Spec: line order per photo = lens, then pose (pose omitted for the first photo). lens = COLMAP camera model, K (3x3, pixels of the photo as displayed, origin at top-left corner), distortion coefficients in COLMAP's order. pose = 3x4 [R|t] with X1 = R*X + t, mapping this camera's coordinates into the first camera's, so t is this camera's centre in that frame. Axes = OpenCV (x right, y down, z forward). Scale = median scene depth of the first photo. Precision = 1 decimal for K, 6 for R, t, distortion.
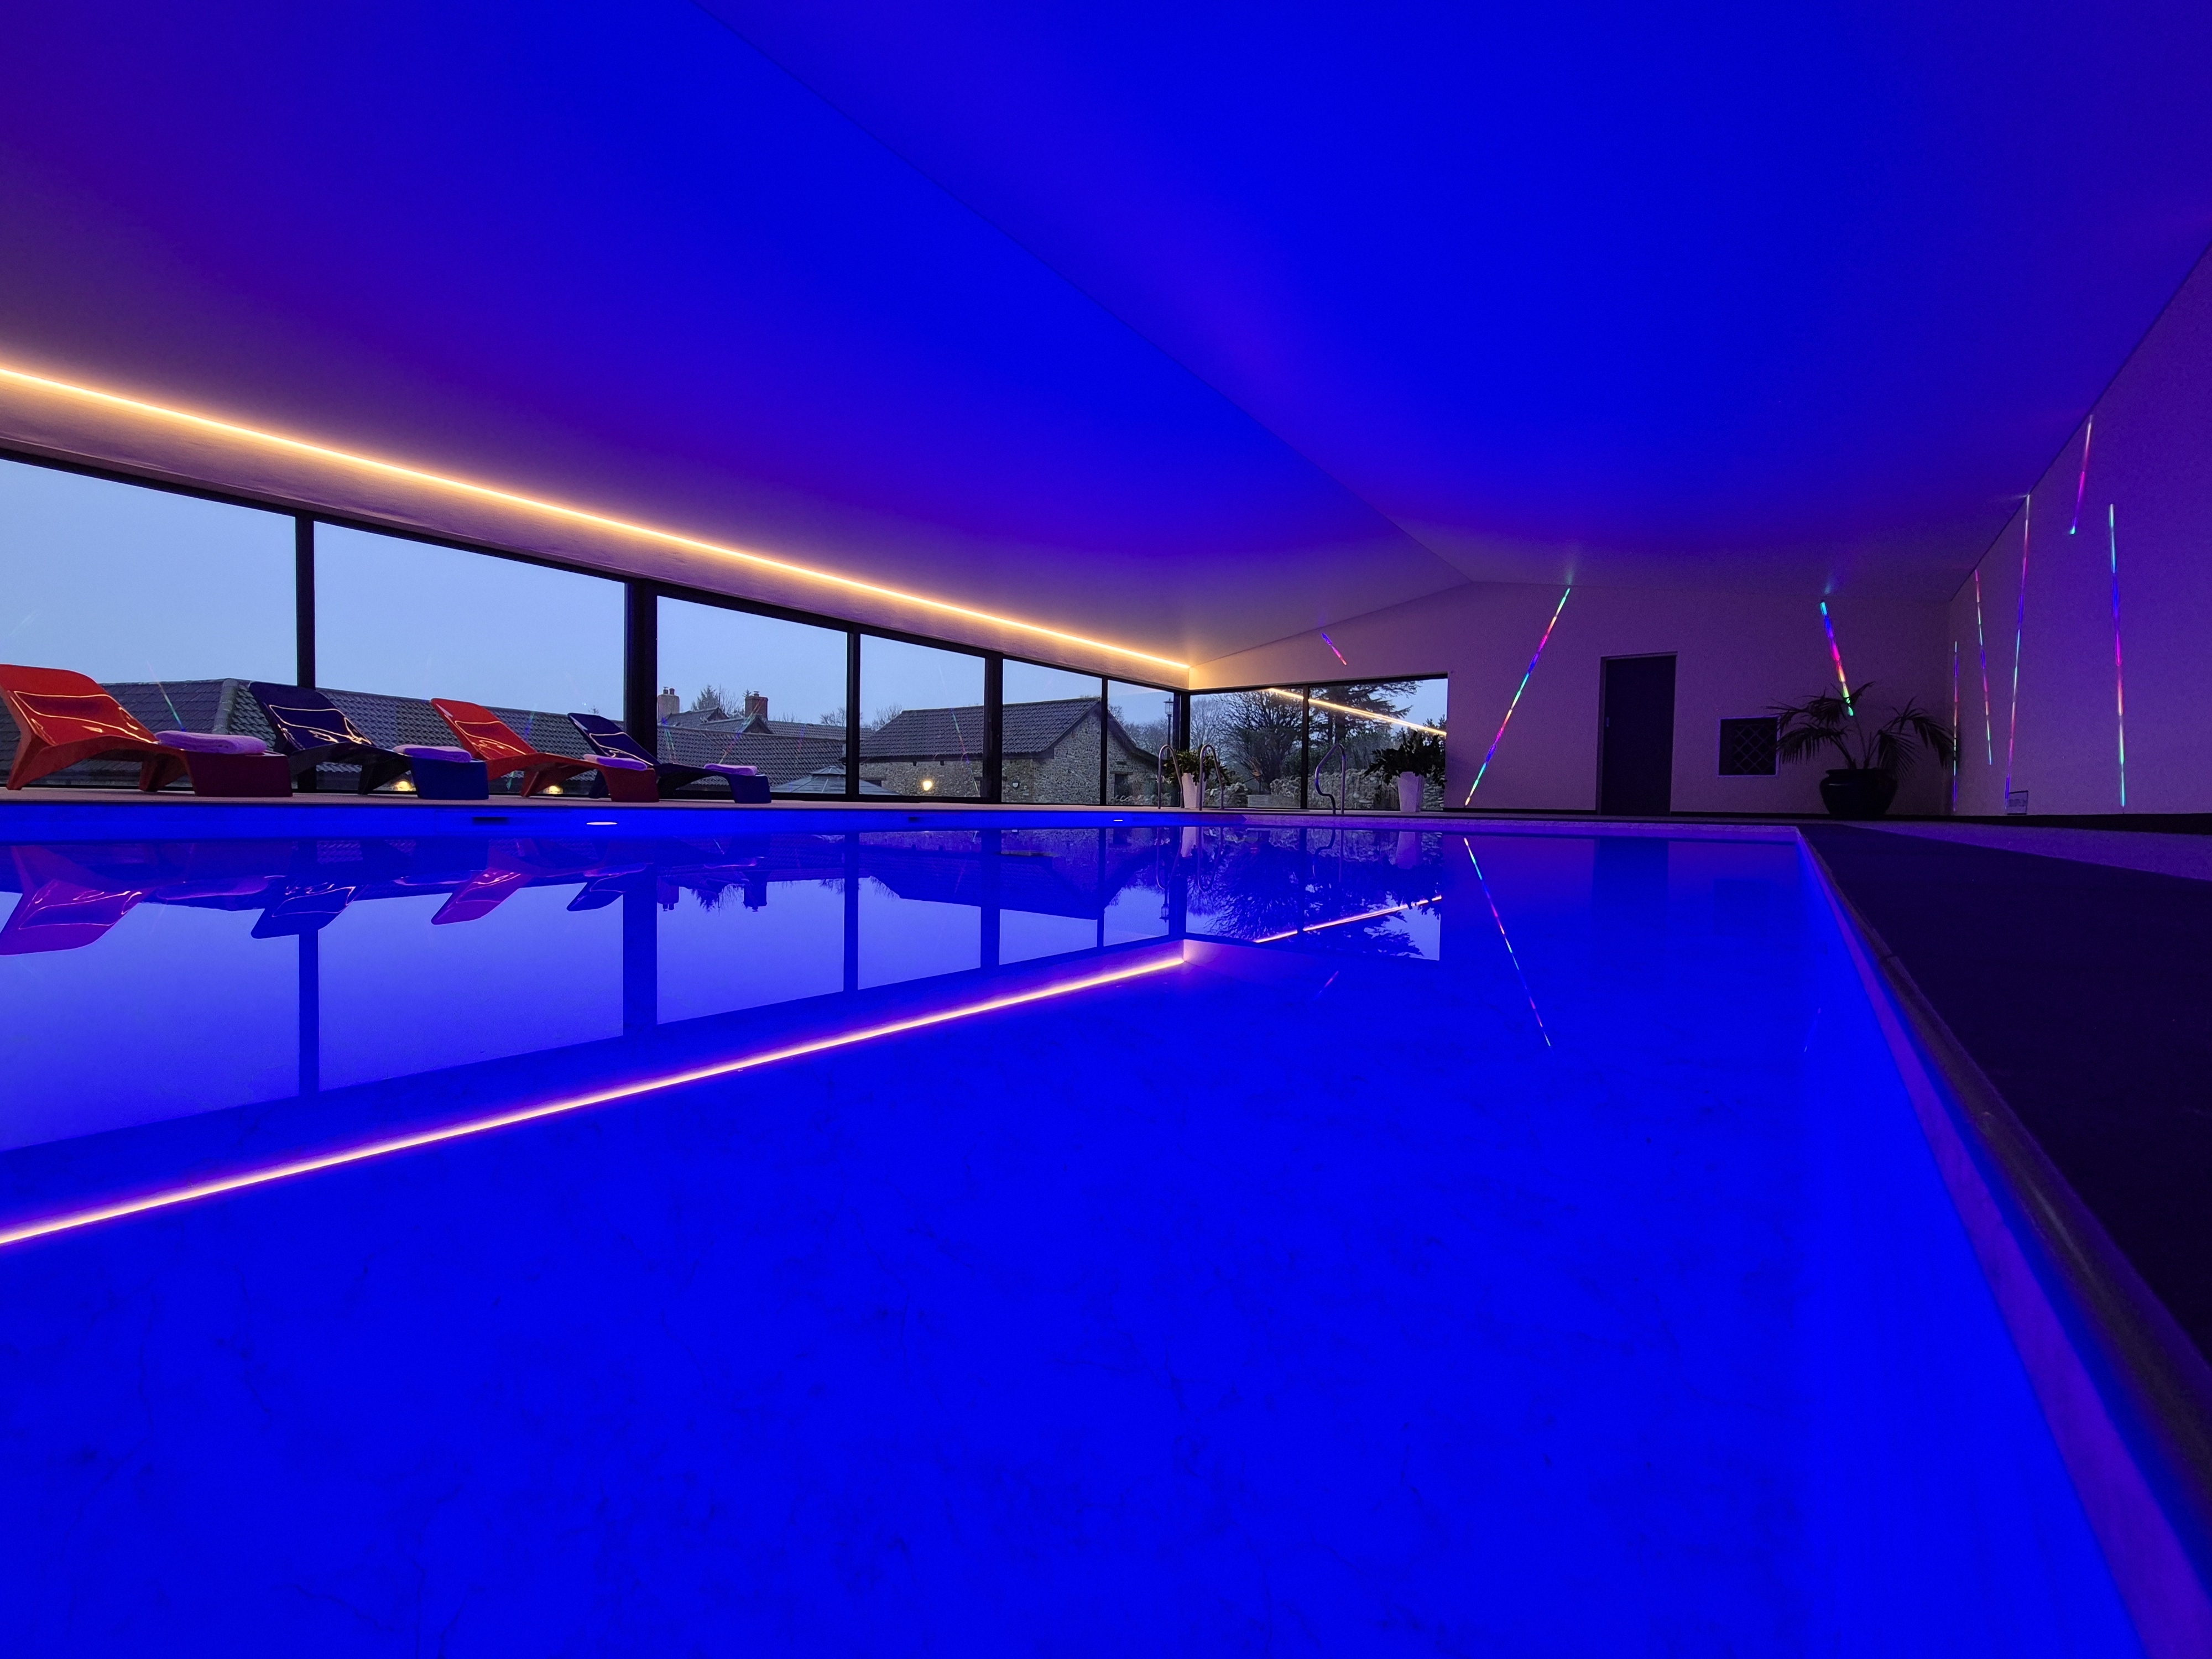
lens RADIAL K [[902.2, 0, 1103.7], [0, 902.2, 833.7], [0, 0, 1]] dist [0.000256, 0.000507]
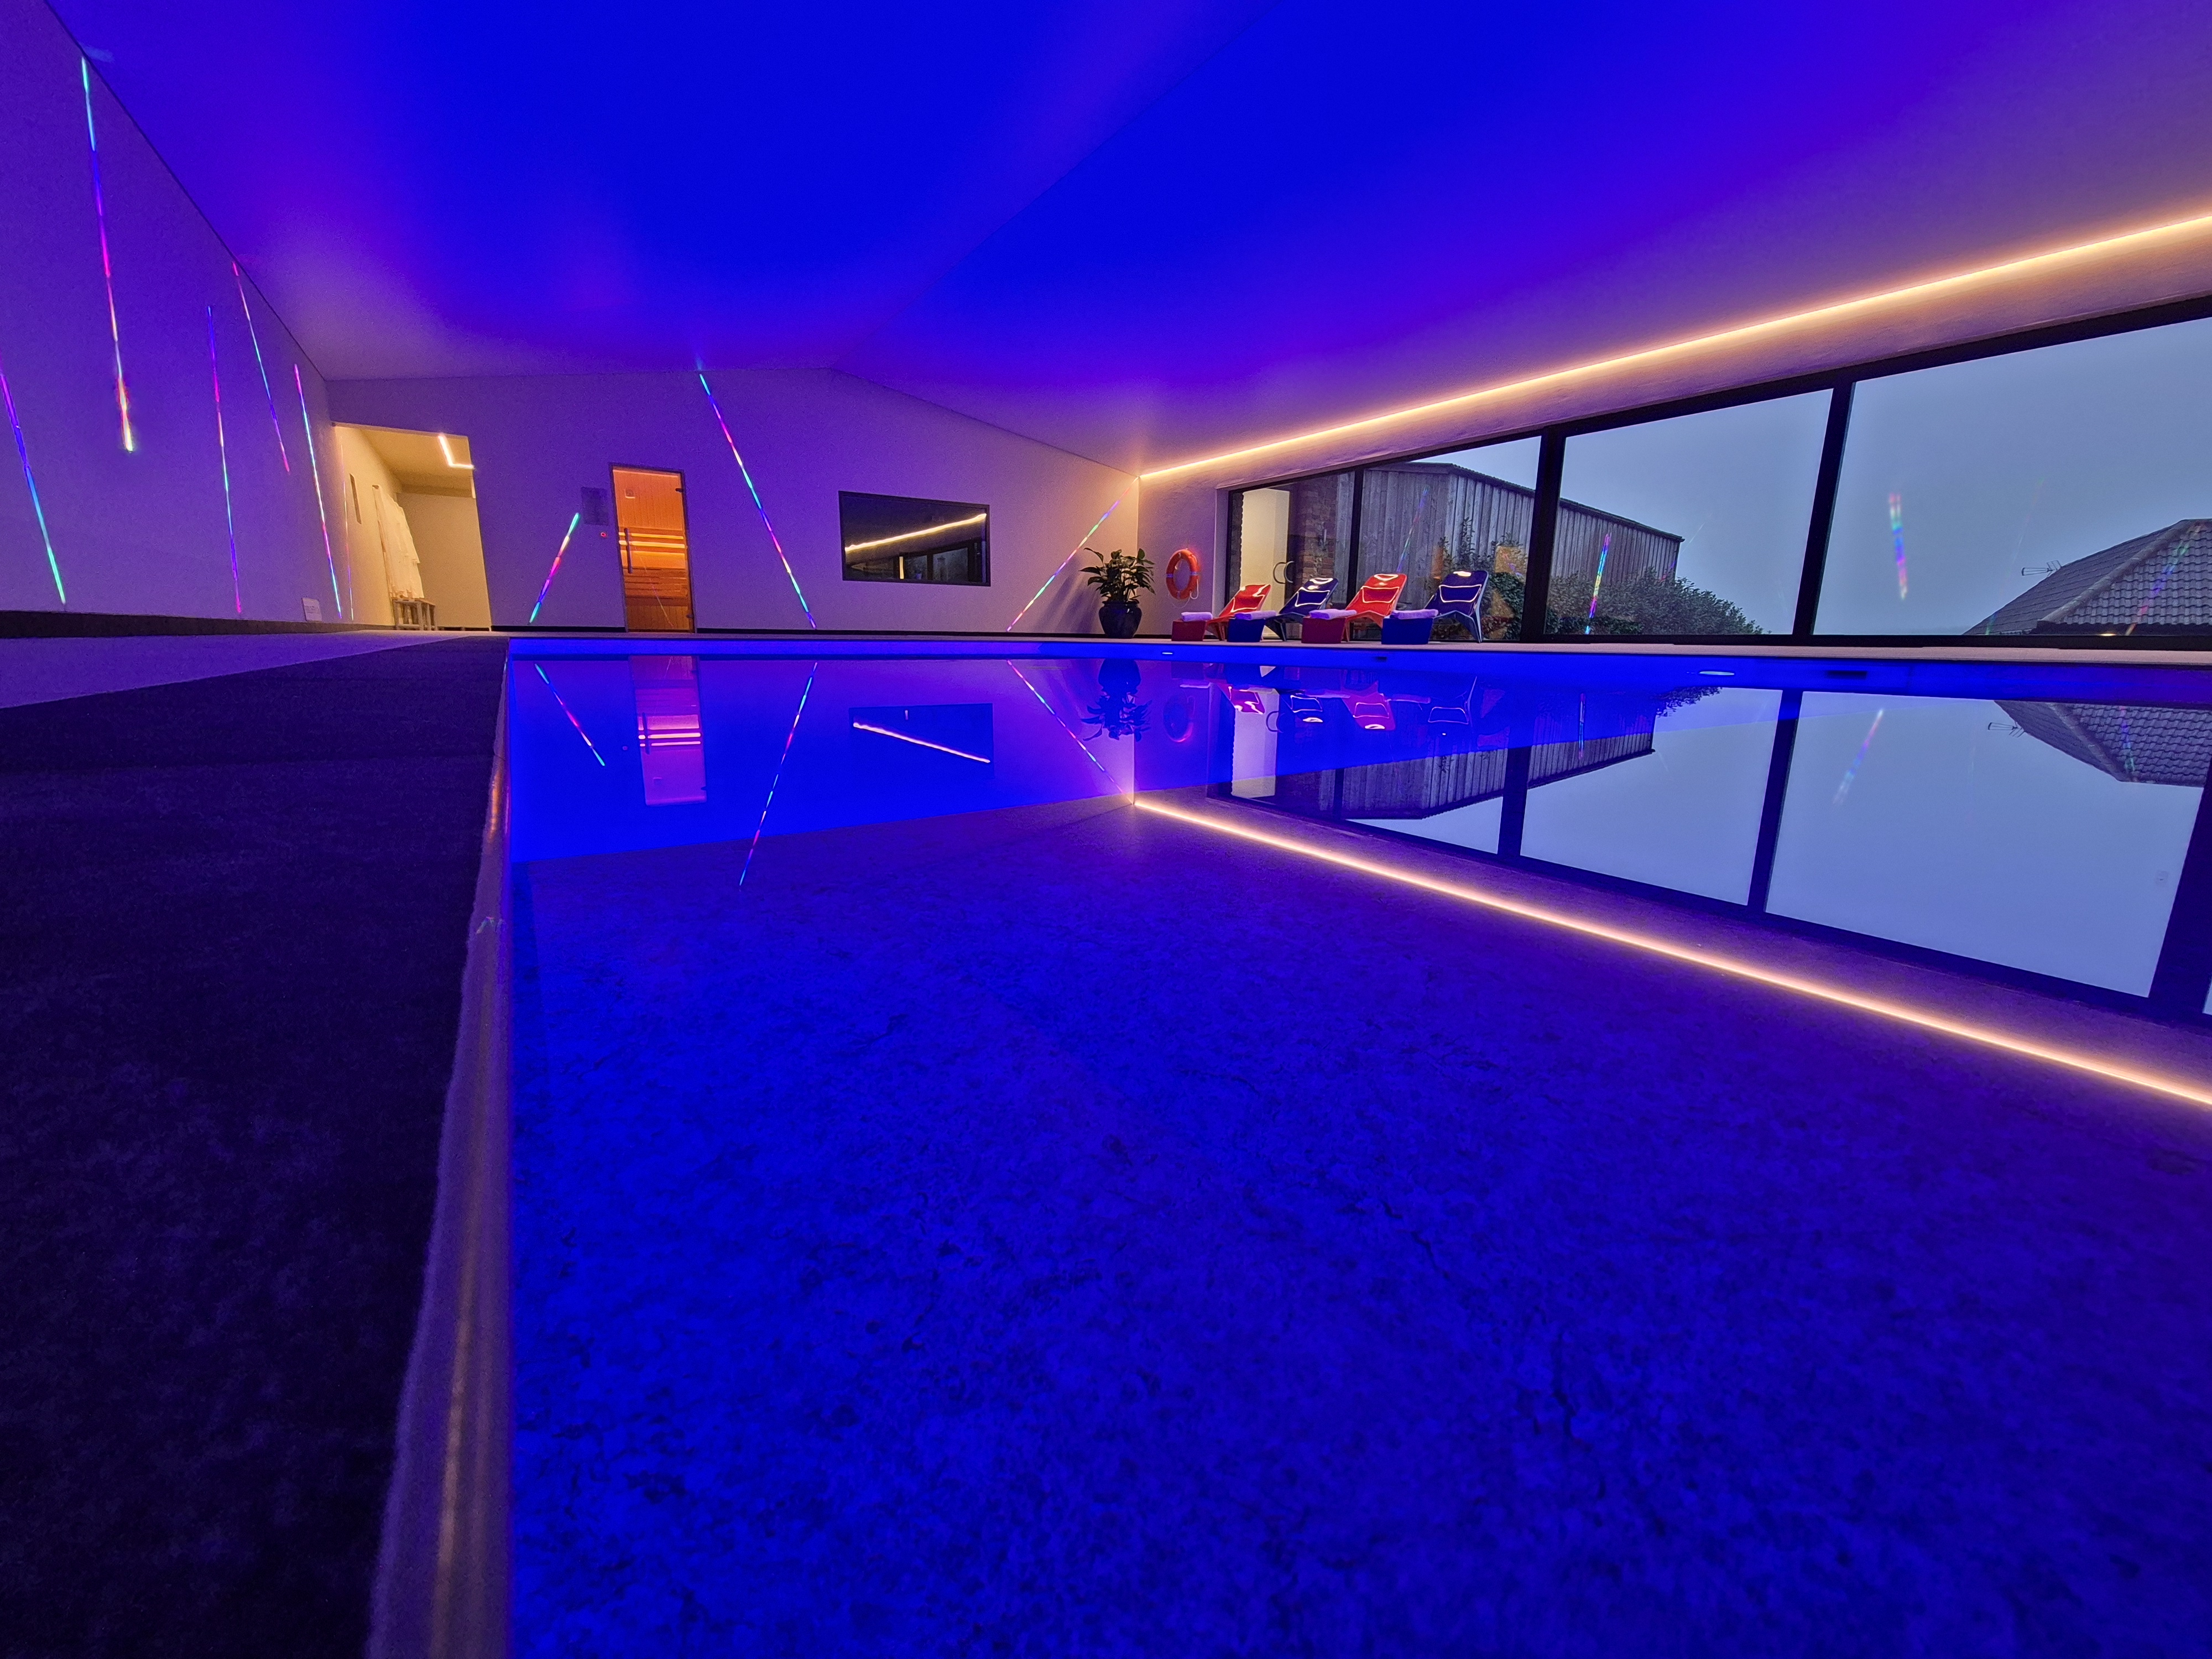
lens RADIAL K [[902.2, 0, 1103.6], [0, 902.2, 830.4], [0, 0, 1]] dist [0.000256, 0.000507]
pose [[-0.345401, 0.168600, -0.923186, 0.564218], [-0.054211, 0.978502, 0.198985, -0.005496], [0.936888, 0.118777, -0.328836, 0.739600]]
